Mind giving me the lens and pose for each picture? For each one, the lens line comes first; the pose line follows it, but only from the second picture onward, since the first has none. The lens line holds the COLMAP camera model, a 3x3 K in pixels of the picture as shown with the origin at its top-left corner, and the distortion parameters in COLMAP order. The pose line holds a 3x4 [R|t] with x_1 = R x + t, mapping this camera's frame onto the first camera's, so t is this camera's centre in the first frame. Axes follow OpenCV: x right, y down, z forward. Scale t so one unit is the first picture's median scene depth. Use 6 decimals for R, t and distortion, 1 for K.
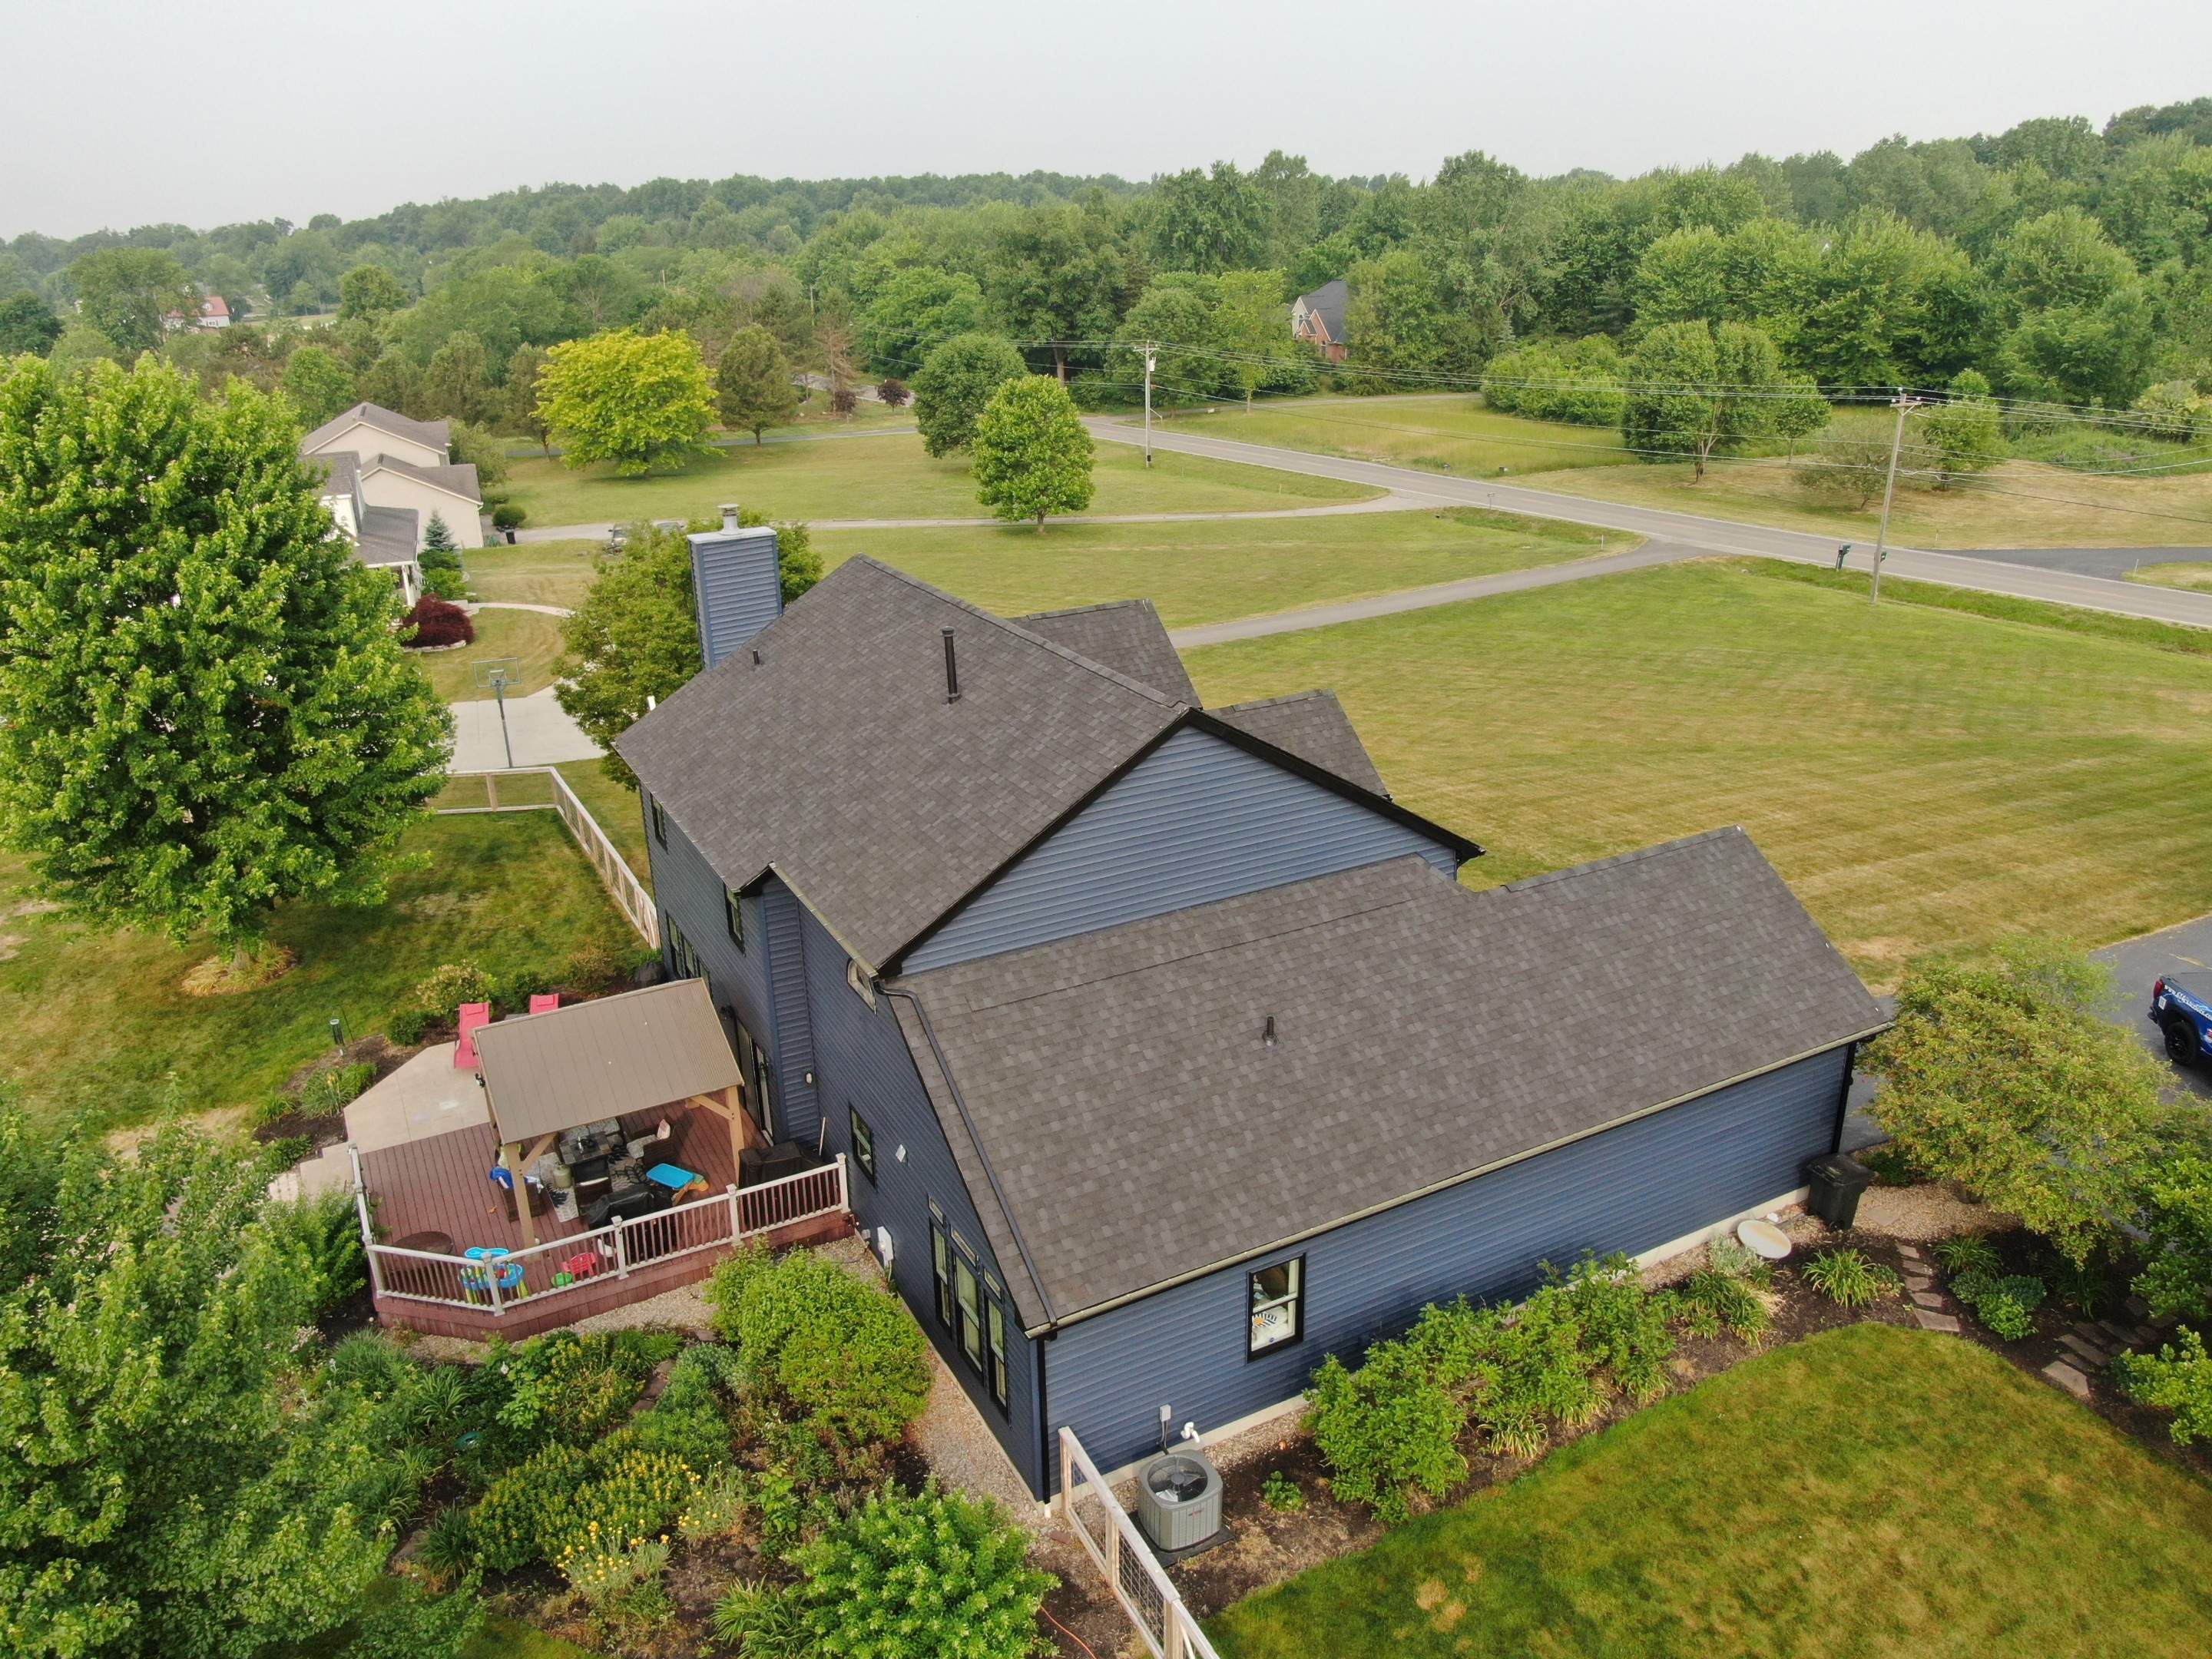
lens RADIAL K [[1583.0, 0, 1110.6], [0, 1583.0, 827.9], [0, 0, 1]] dist [-0.022353, 0.005306]
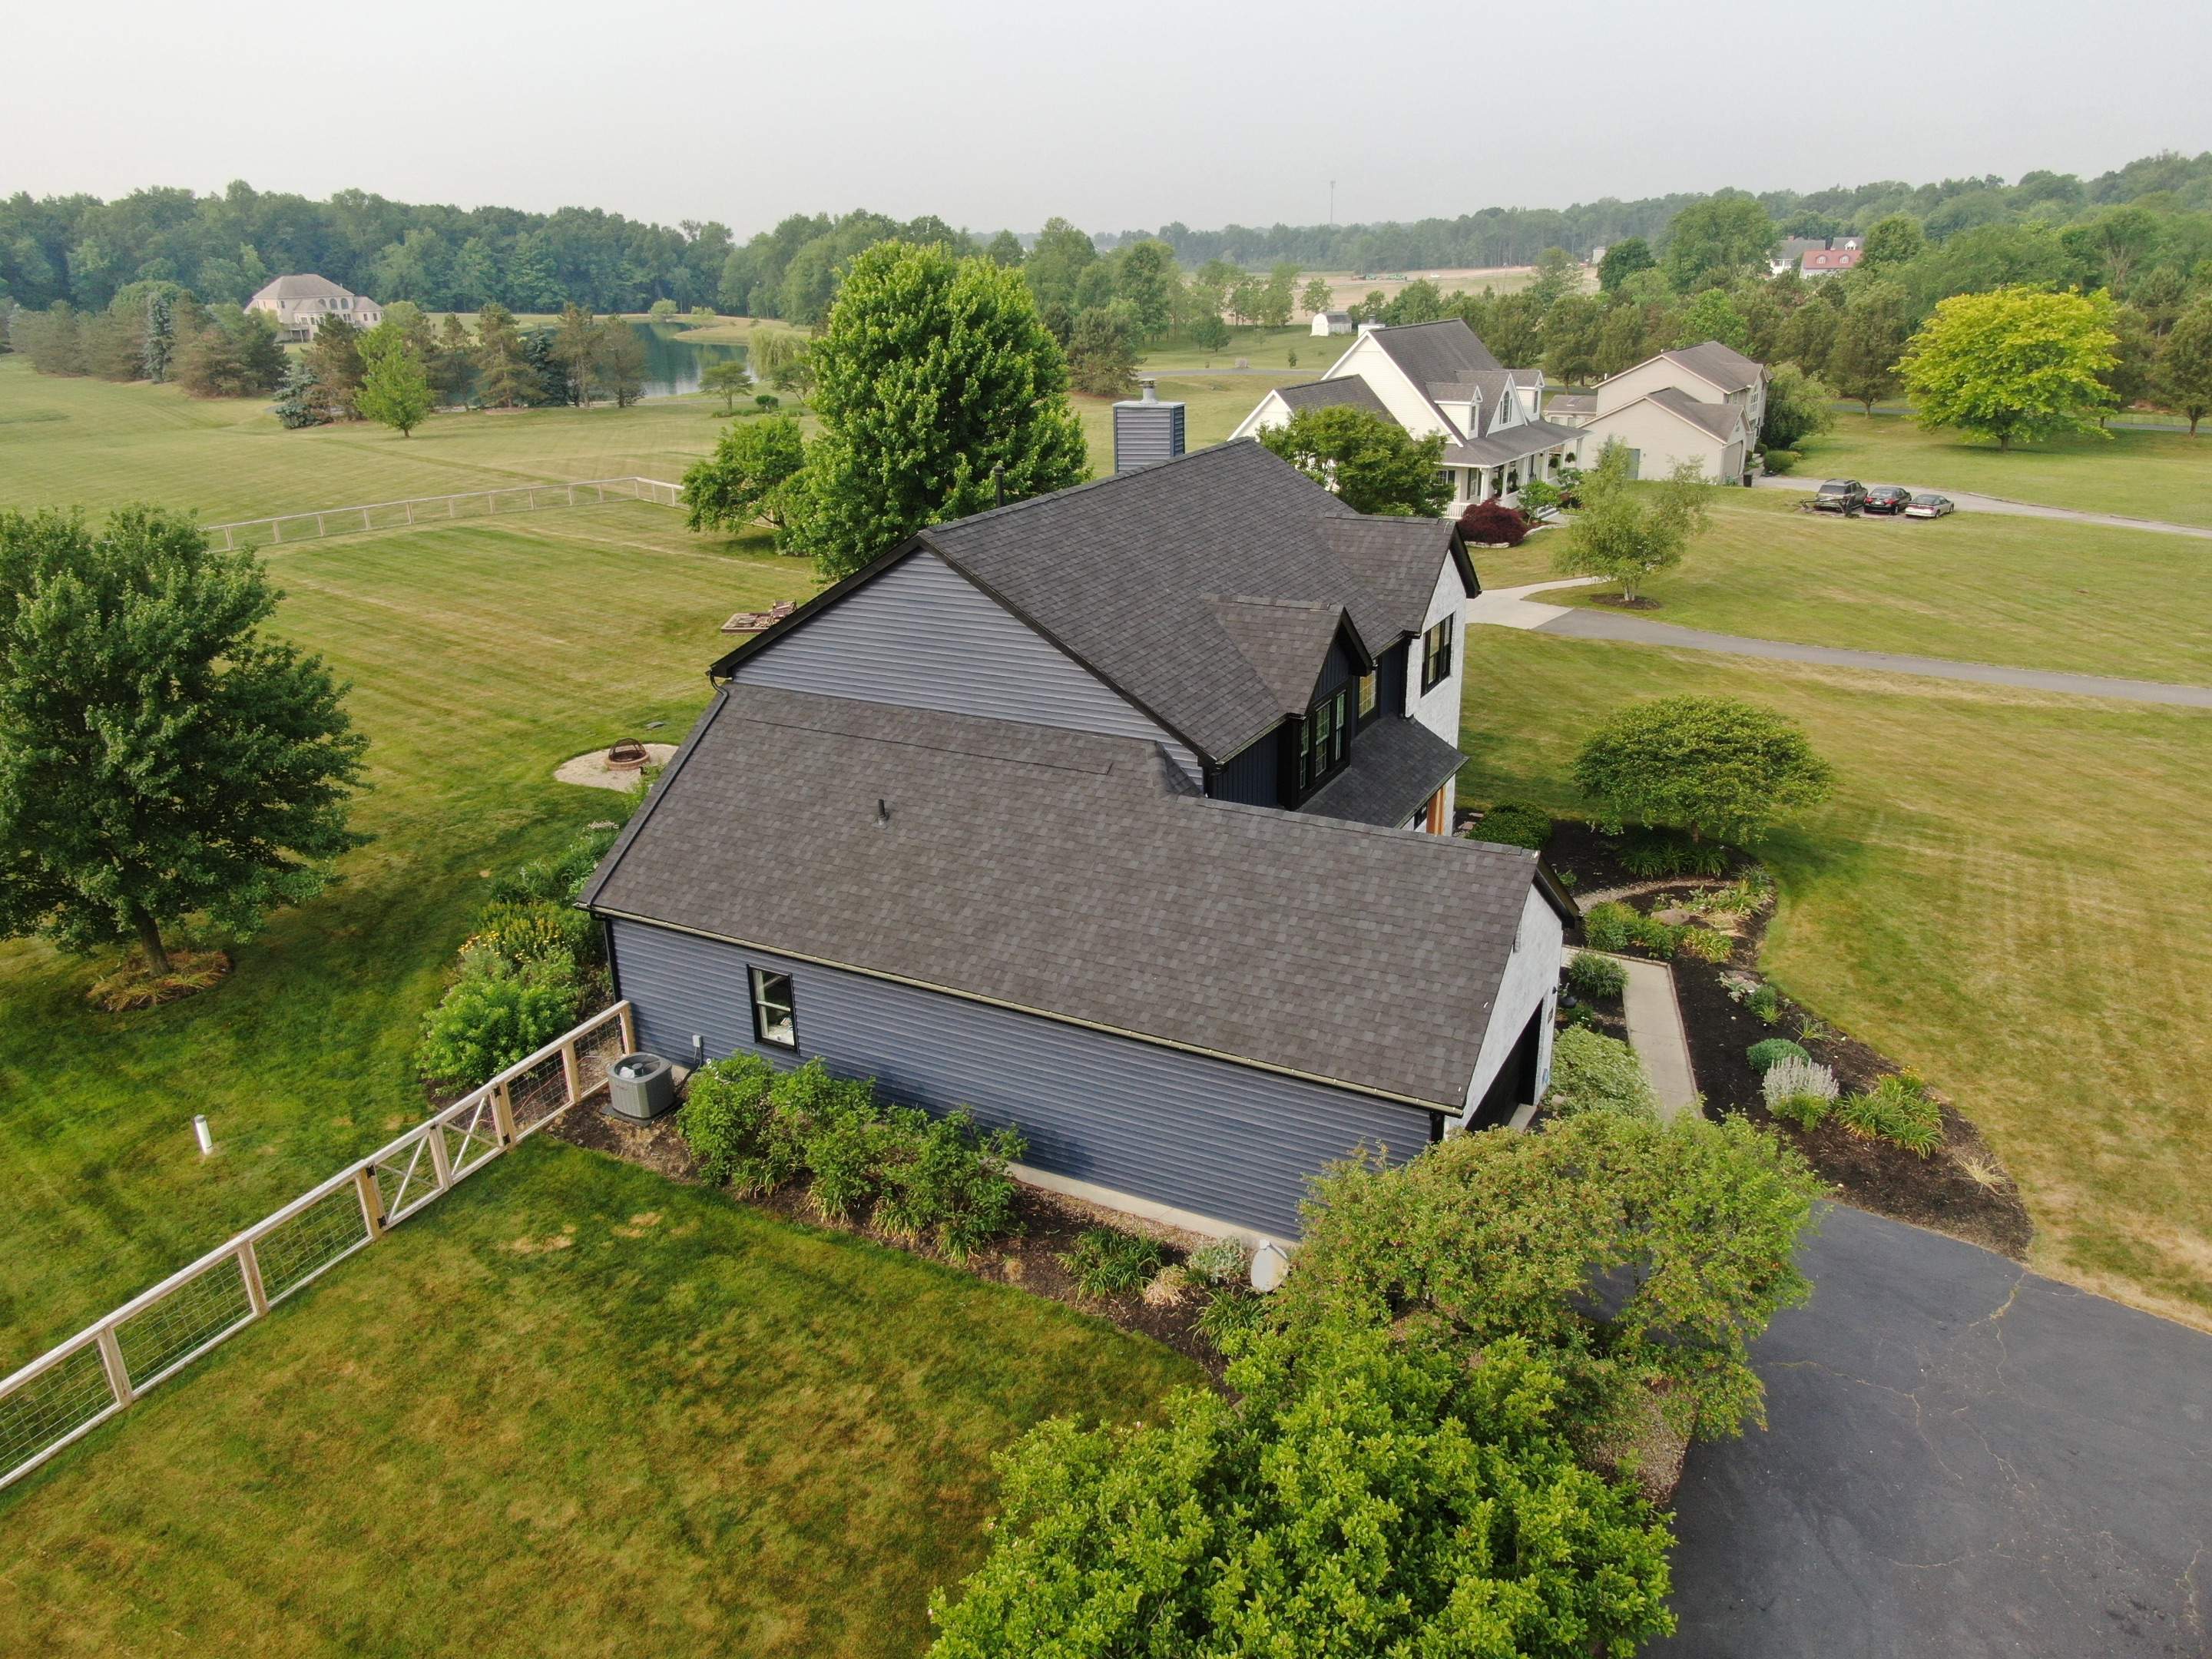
lens RADIAL K [[1583.0, 0, 1110.6], [0, 1583.0, 827.9], [0, 0, 1]] dist [-0.022353, 0.005306]
pose [[0.554939, 0.302699, -0.774865, 0.200357], [-0.285796, 0.944128, 0.164141, -0.018353], [0.781257, 0.130365, 0.610444, 0.075485]]
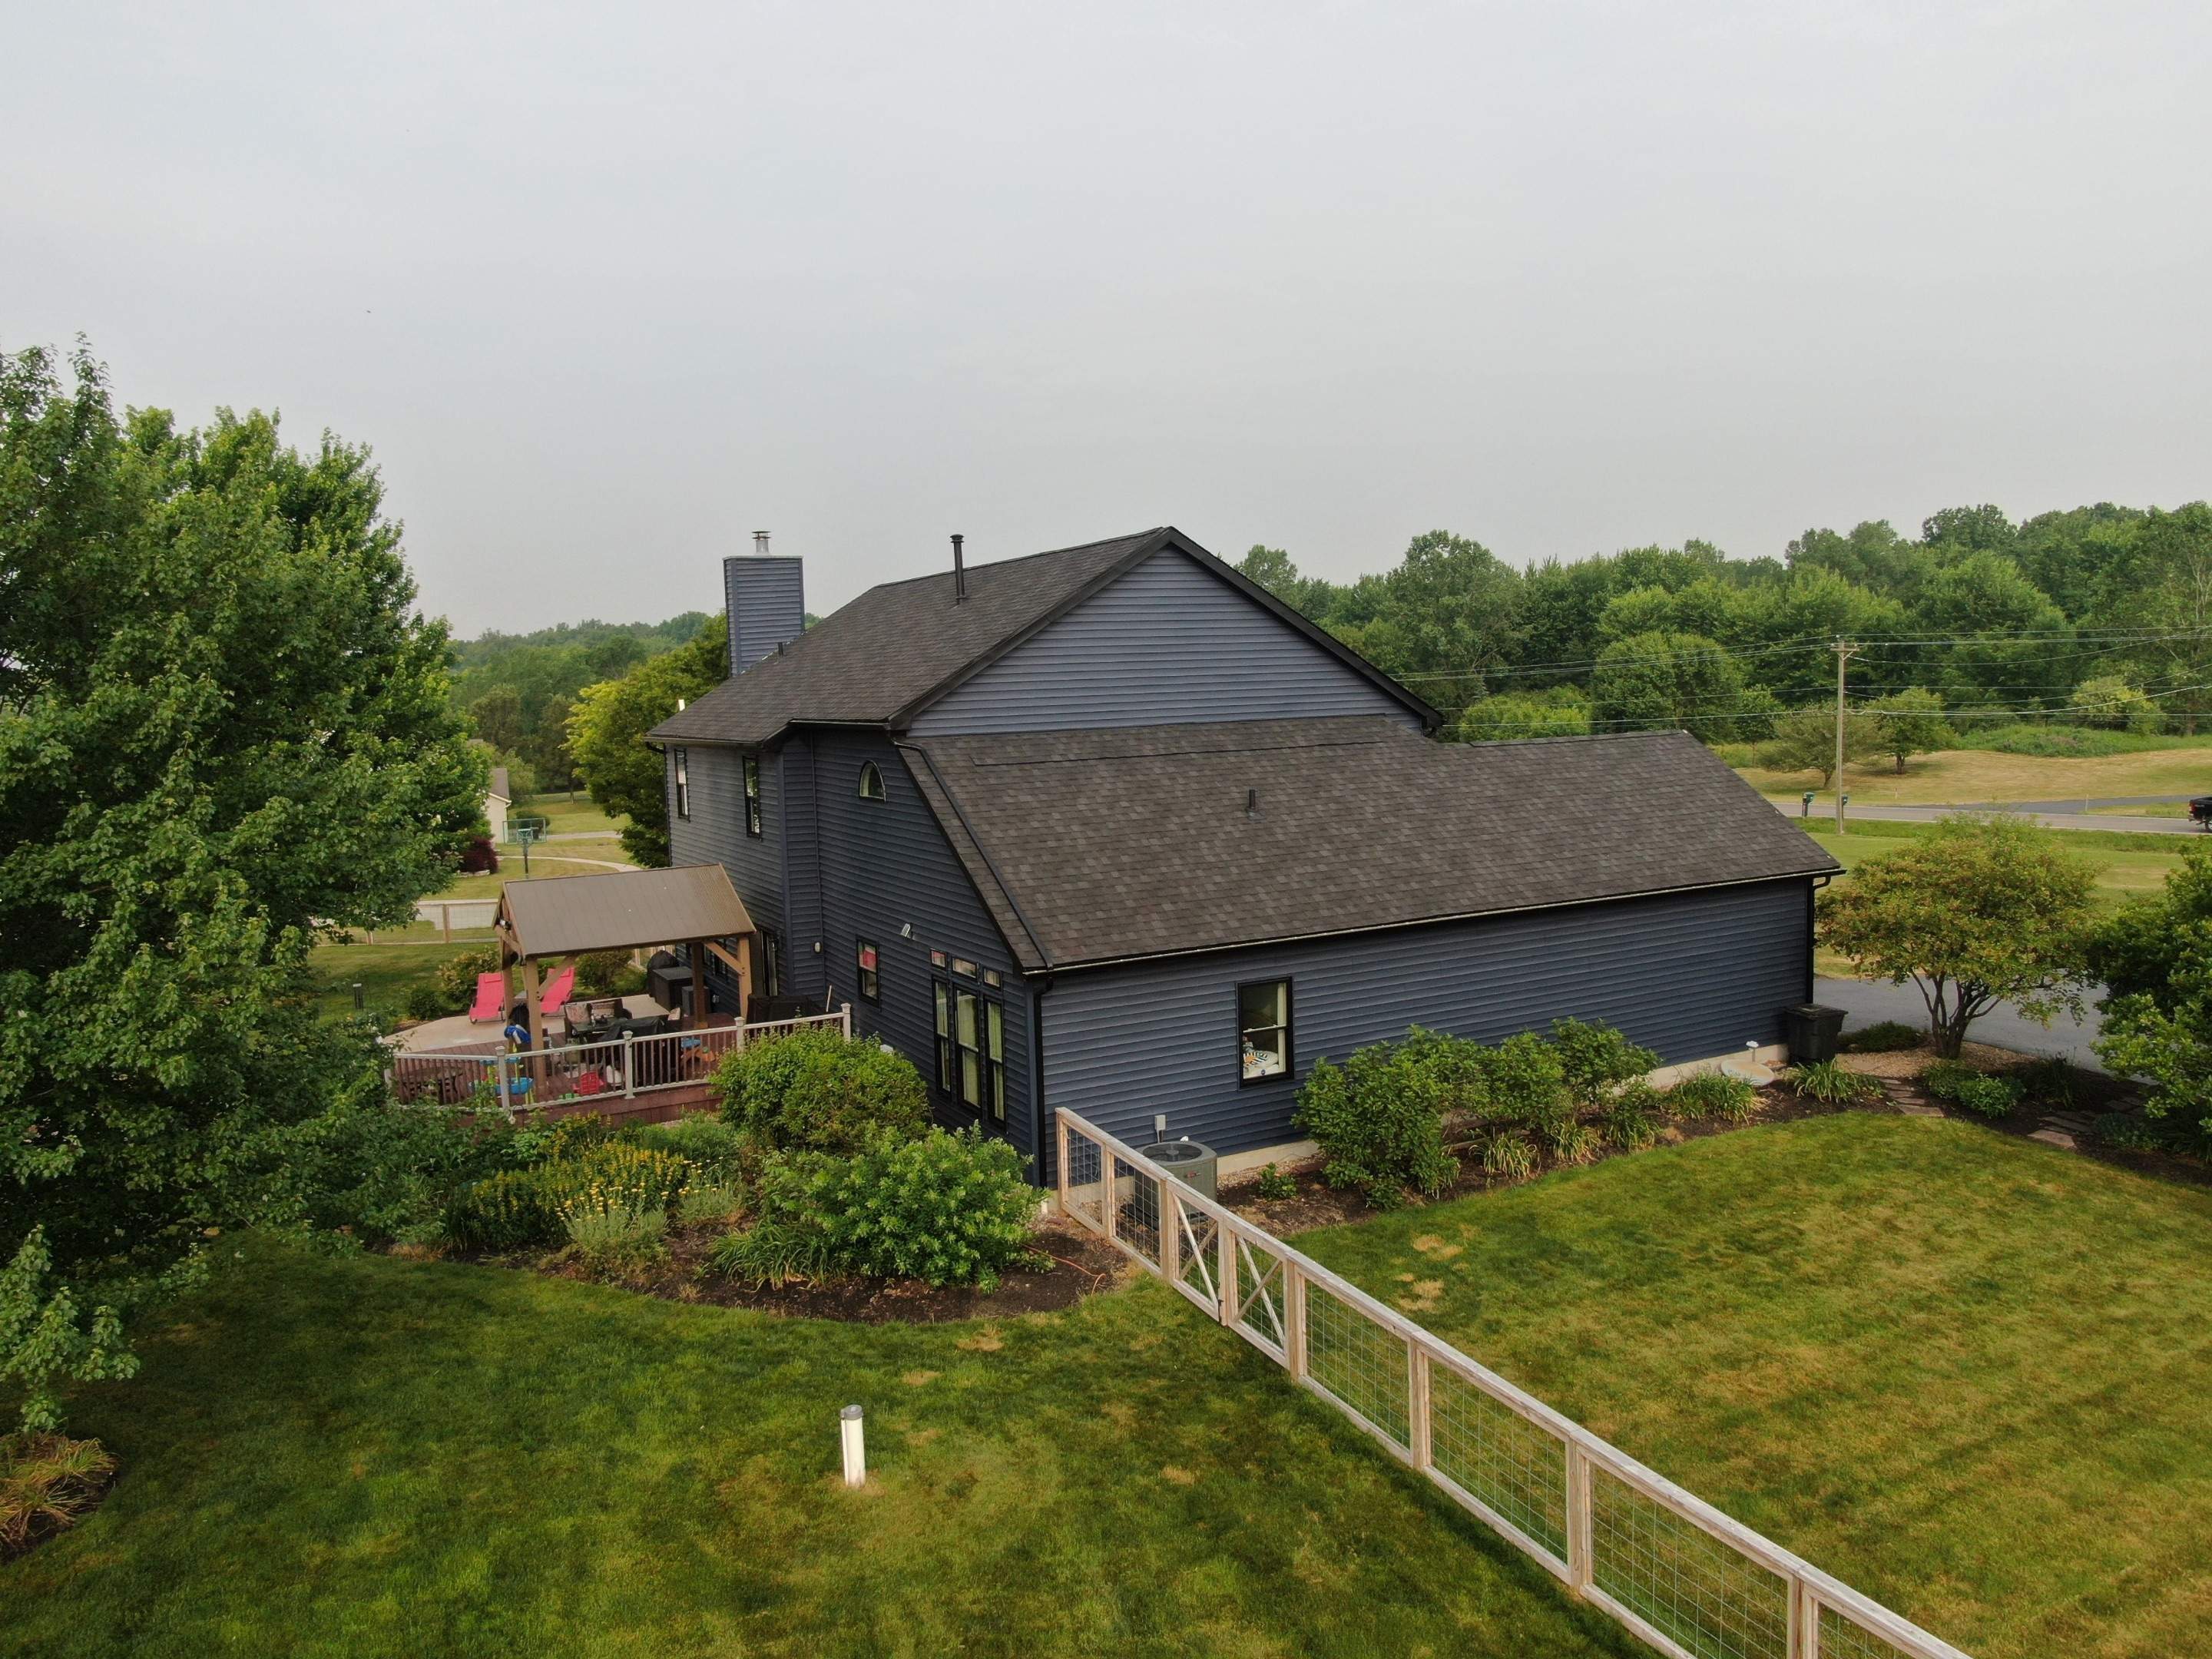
lens RADIAL K [[1583.0, 0, 1110.6], [0, 1583.0, 827.9], [0, 0, 1]] dist [-0.022353, 0.005306]
pose [[0.999941, -0.010847, -0.000216, 0.000863], [0.010398, 0.963889, -0.266102, 0.077670], [0.003094, 0.266084, 0.963945, -0.005926]]
